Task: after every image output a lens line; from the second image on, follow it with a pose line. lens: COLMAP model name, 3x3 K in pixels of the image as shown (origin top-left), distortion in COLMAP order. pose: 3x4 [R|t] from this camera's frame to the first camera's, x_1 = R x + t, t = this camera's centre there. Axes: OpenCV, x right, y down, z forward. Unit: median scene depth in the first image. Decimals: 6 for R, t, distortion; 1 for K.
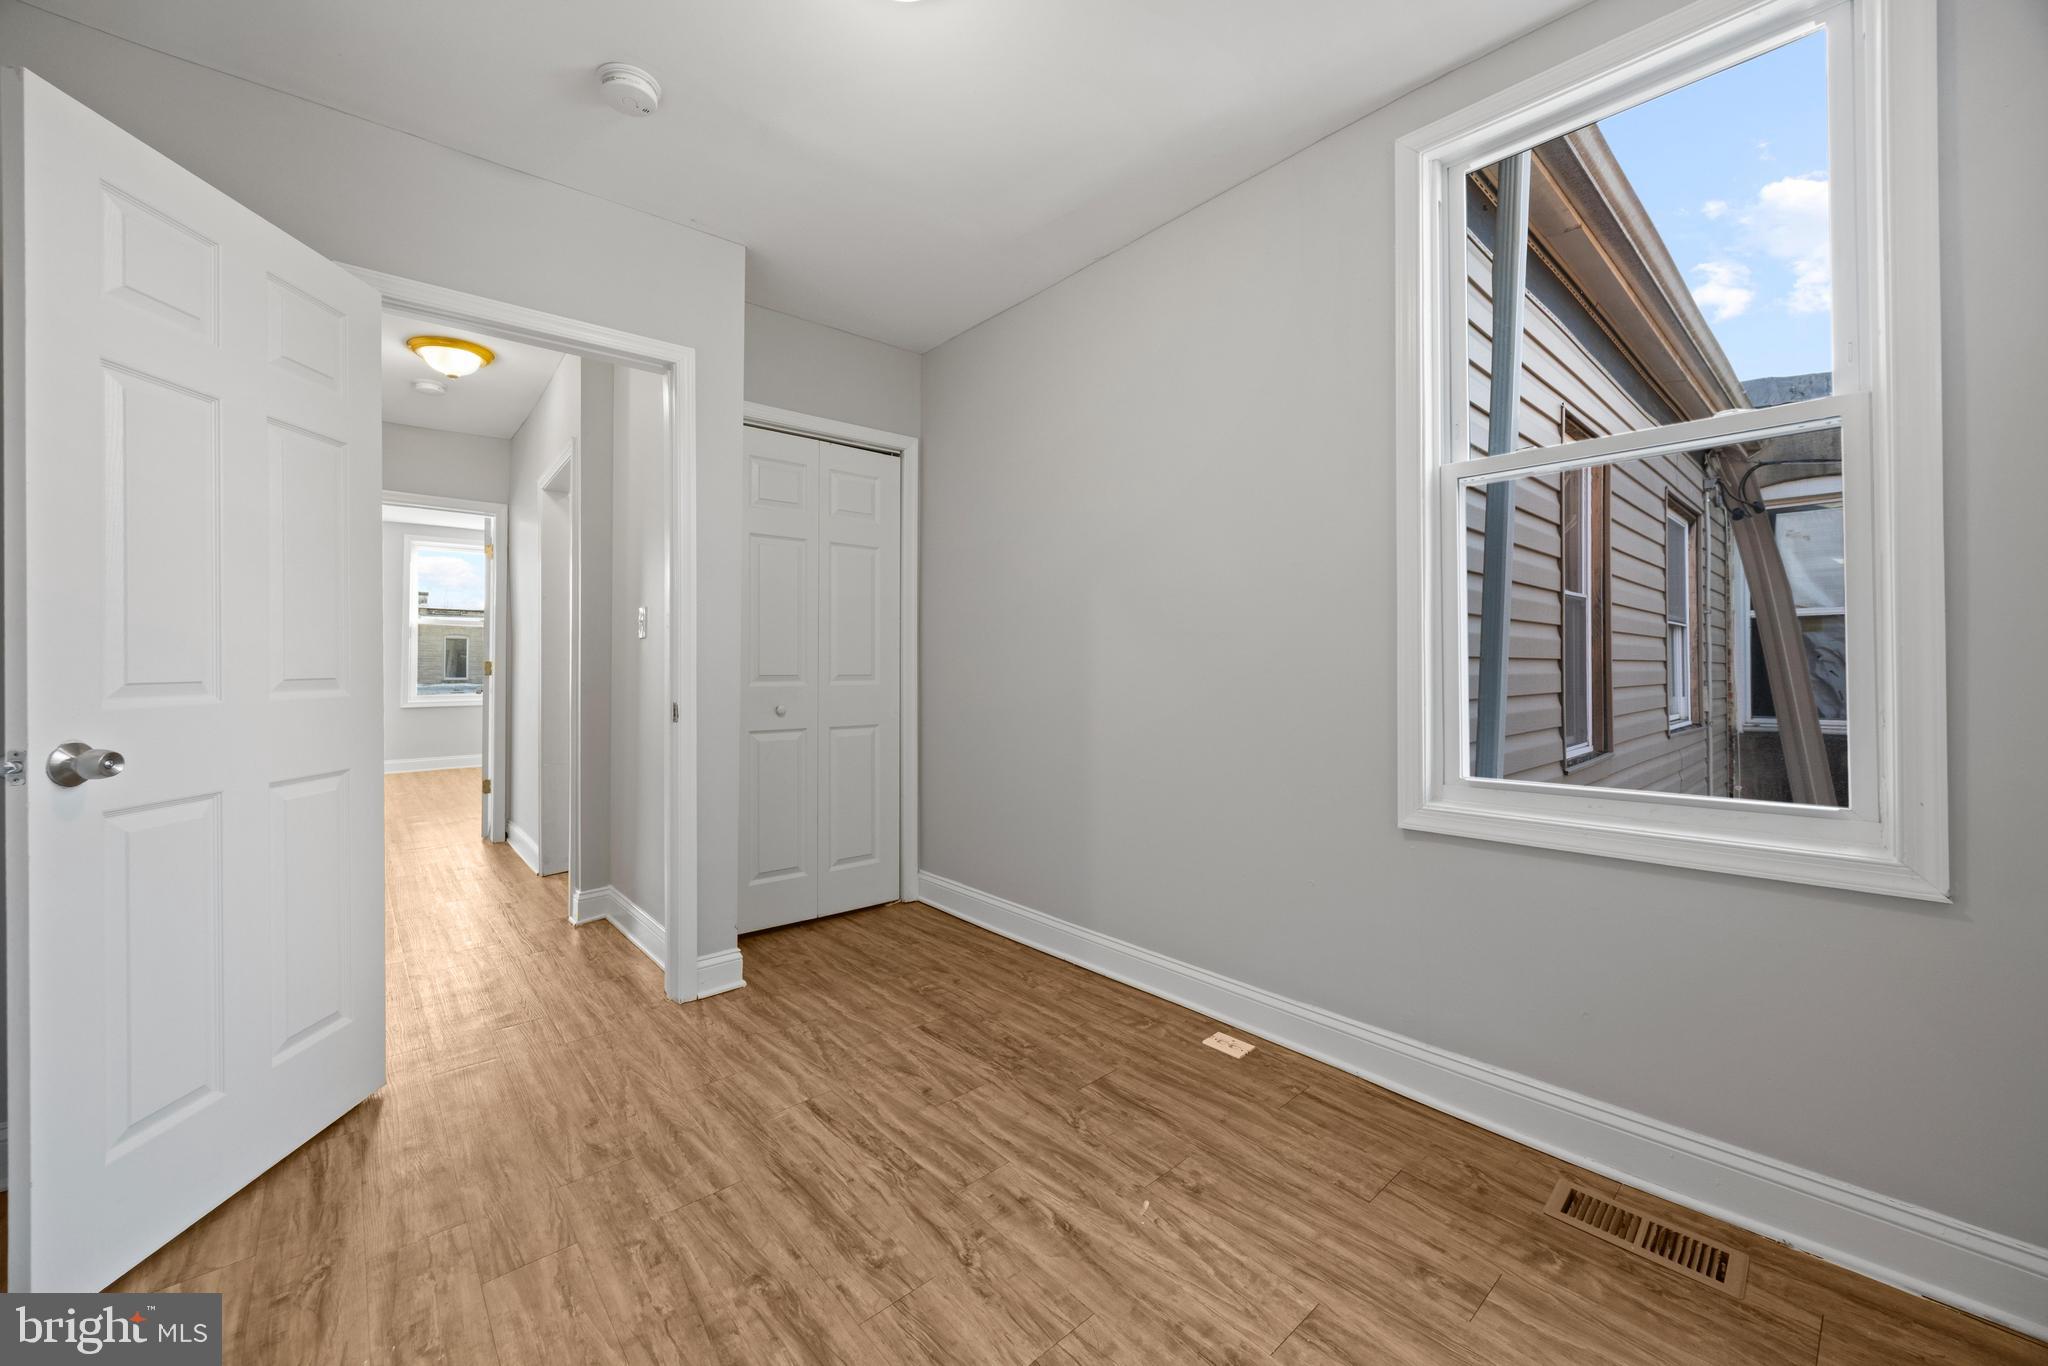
lens RADIAL K [[777.4, 0, 1029.5], [0, 777.4, 669.5], [0, 0, 1]] dist [-0.002482, 0.000594]
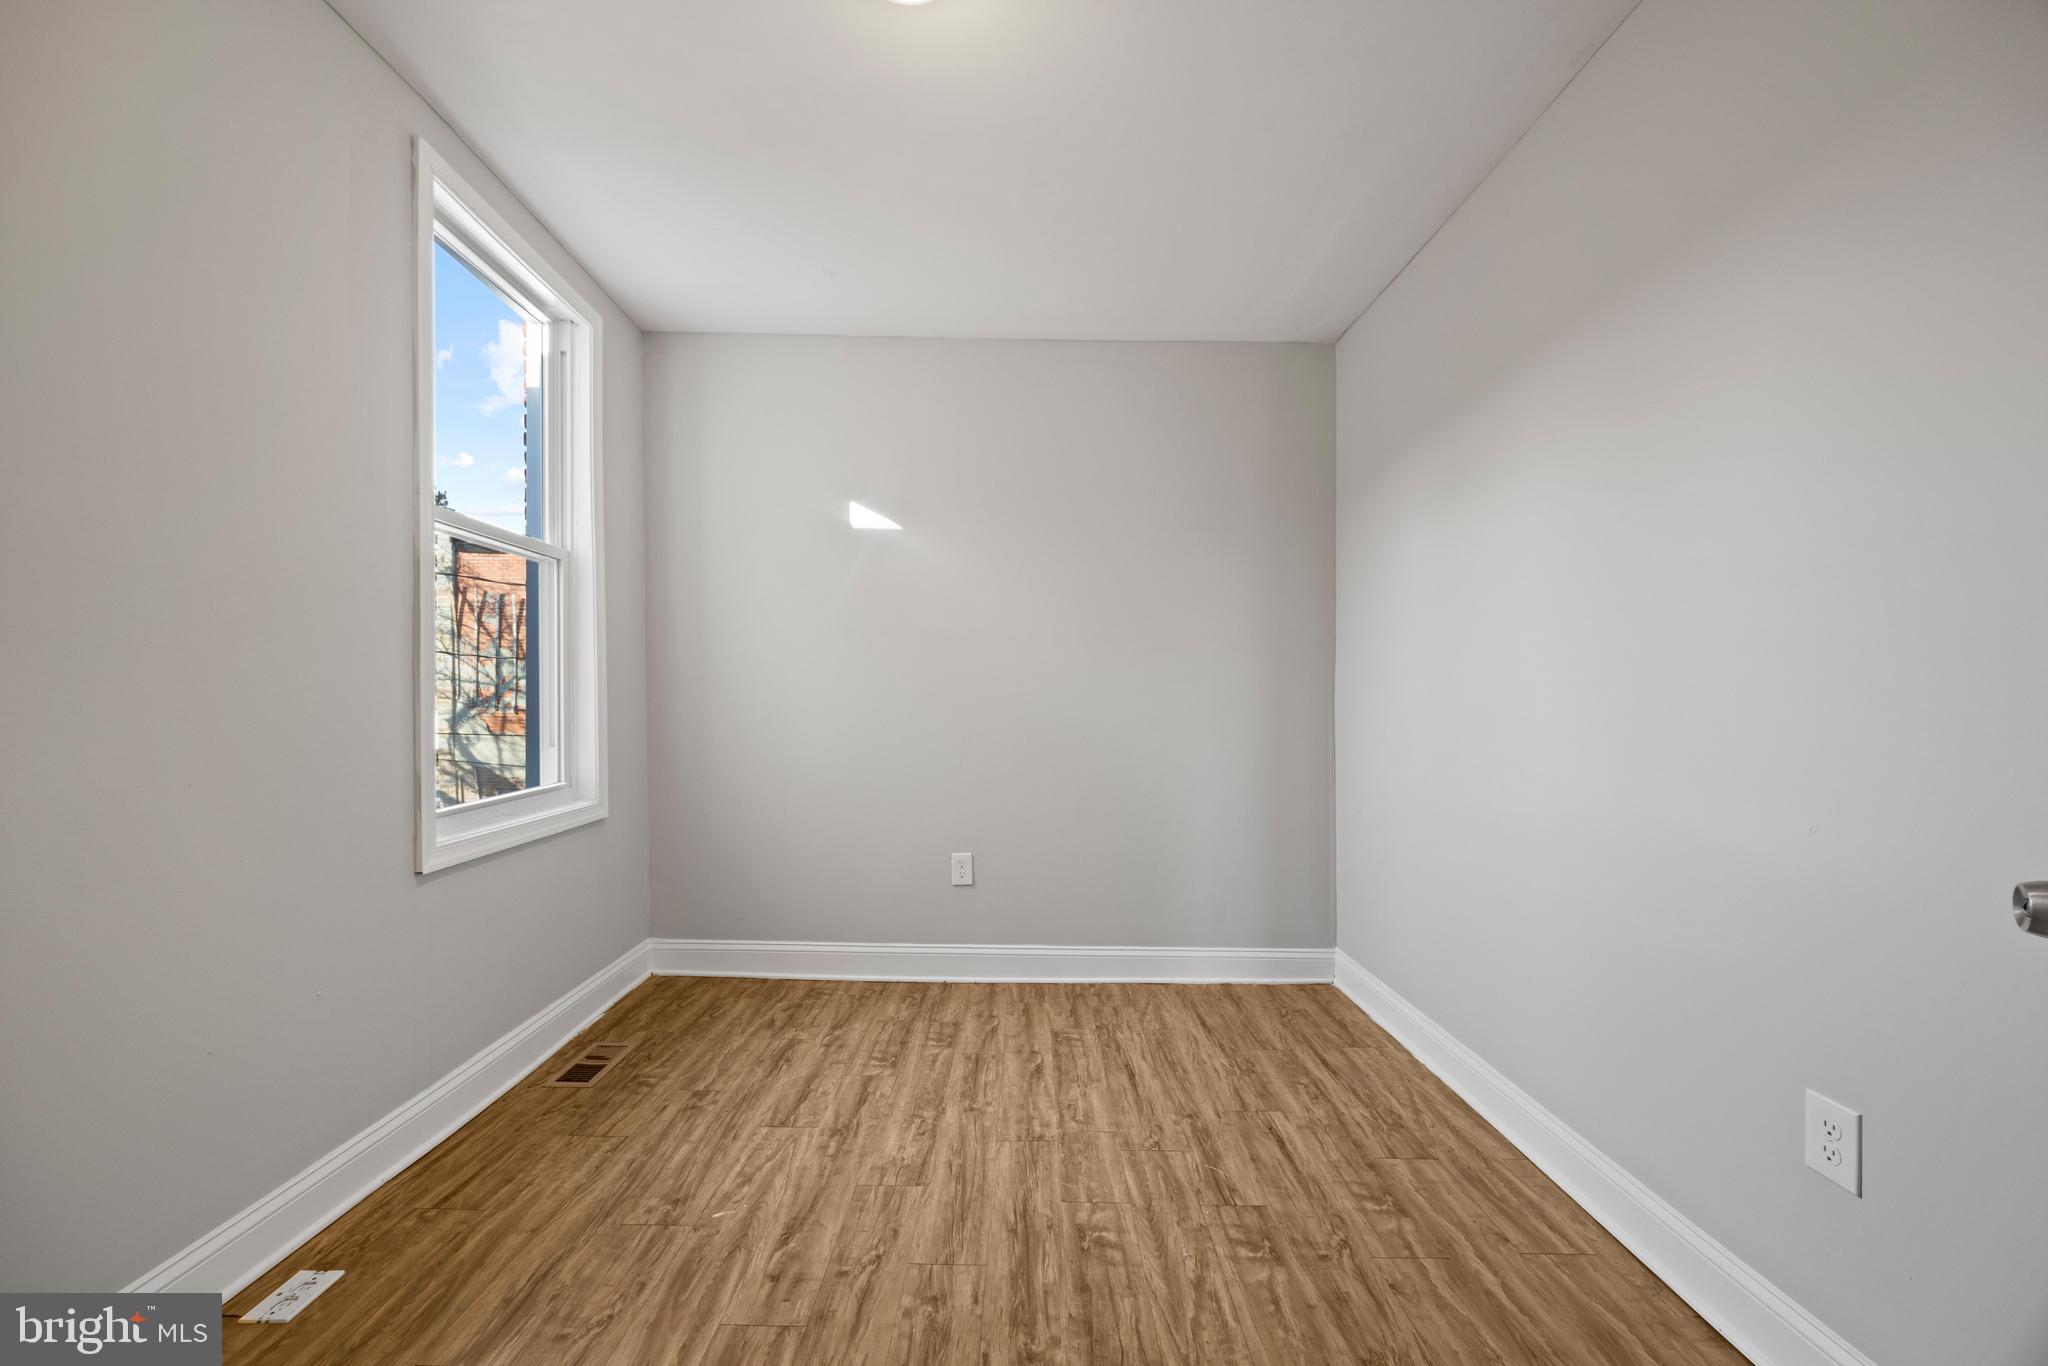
lens RADIAL K [[777.4, 0, 1024.6], [0, 777.4, 679.4], [0, 0, 1]] dist [-0.002482, 0.000594]
pose [[-0.740043, 0.015385, 0.672383, -0.918447], [0.000490, 0.999750, -0.022336, -0.009919], [-0.672559, -0.016200, -0.739866, 1.591686]]
